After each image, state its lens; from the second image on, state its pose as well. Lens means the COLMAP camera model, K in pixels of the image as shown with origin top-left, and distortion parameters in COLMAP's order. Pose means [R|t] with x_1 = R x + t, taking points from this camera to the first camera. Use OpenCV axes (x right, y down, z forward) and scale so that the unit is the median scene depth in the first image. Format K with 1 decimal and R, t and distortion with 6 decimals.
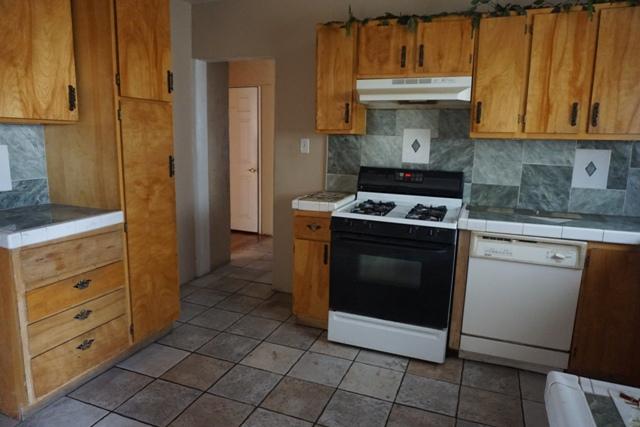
lens RADIAL K [[428.1, 0, 317.6], [0, 428.1, 211.6], [0, 0, 1]] dist [-0.026655, 0.013540]
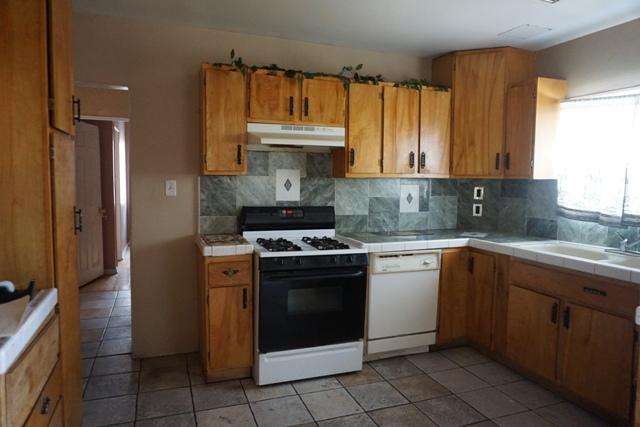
lens RADIAL K [[428.1, 0, 317.8], [0, 428.1, 215.7], [0, 0, 1]] dist [-0.026655, 0.013540]
pose [[0.744291, -0.071207, 0.664048, -0.504731], [0.120086, 0.992363, -0.028185, -0.039957], [-0.656970, 0.100721, 0.747158, 0.153343]]
